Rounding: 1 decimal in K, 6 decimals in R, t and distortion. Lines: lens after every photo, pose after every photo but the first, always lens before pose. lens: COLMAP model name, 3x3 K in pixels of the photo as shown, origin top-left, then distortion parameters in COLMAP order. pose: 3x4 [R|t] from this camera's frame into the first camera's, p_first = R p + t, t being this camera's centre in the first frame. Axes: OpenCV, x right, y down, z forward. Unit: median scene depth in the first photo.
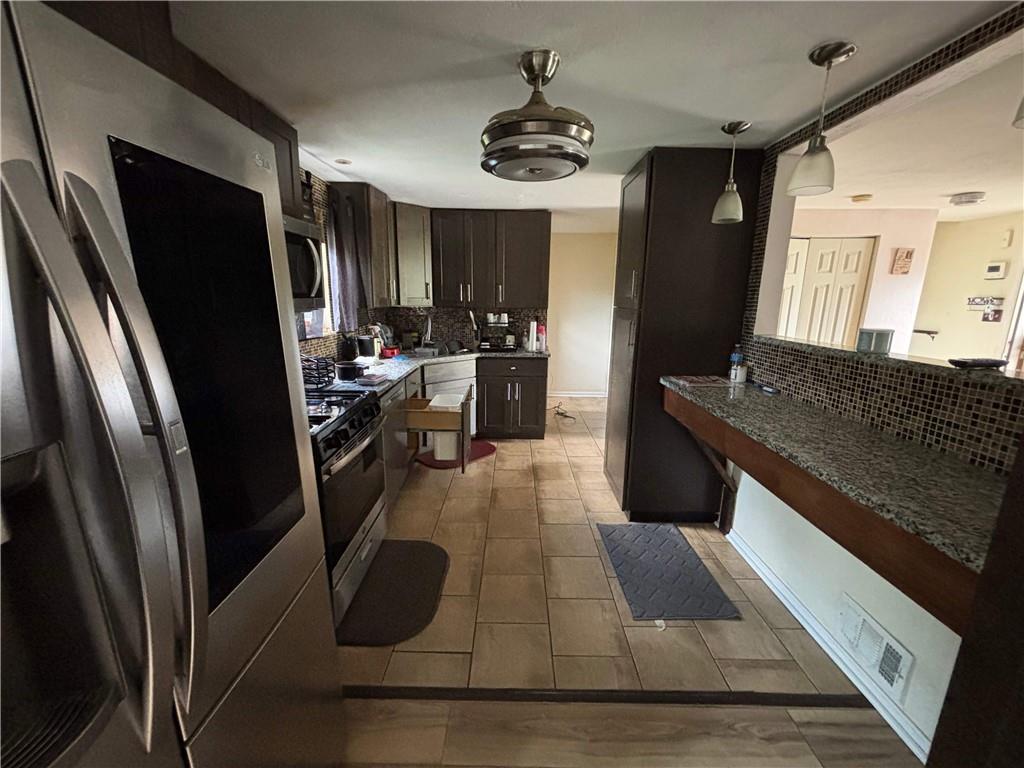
lens RADIAL K [[412.5, 0, 511.4], [0, 412.5, 386.4], [0, 0, 1]] dist [0.000094, -0.000207]
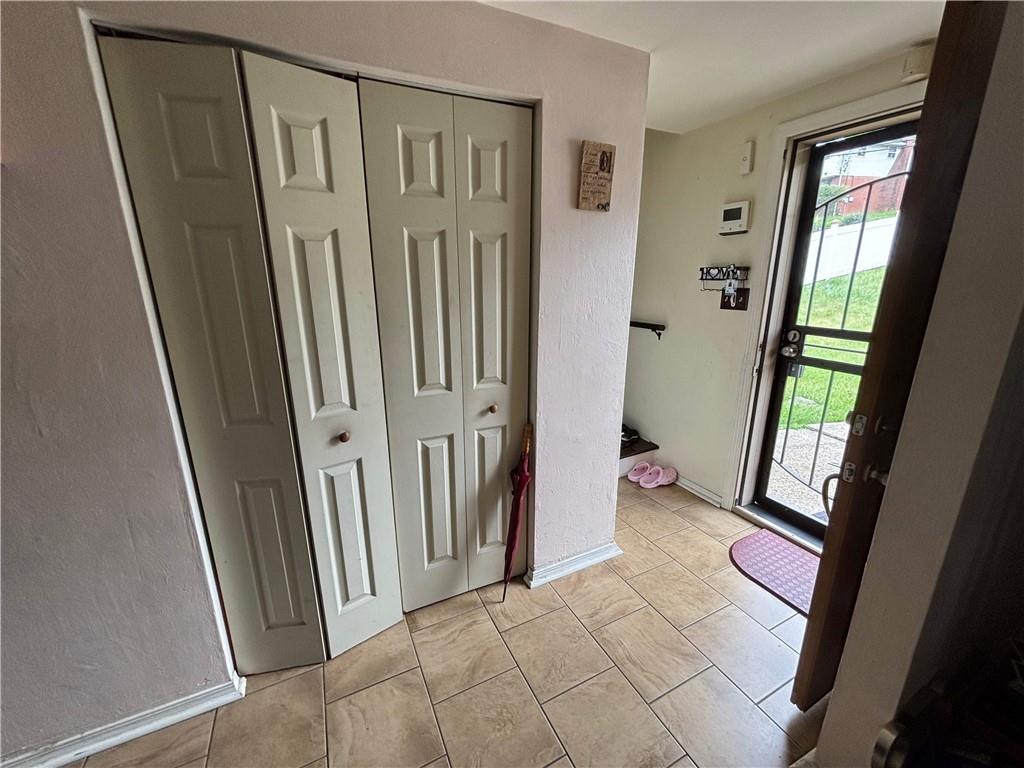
lens RADIAL K [[412.5, 0, 511.4], [0, 412.5, 381.7], [0, 0, 1]] dist [0.000094, -0.000207]
pose [[0.891713, -0.122665, 0.435661, 0.650841], [0.104777, 0.992372, 0.064955, -0.131894], [-0.440306, -0.012274, 0.897764, 0.645480]]
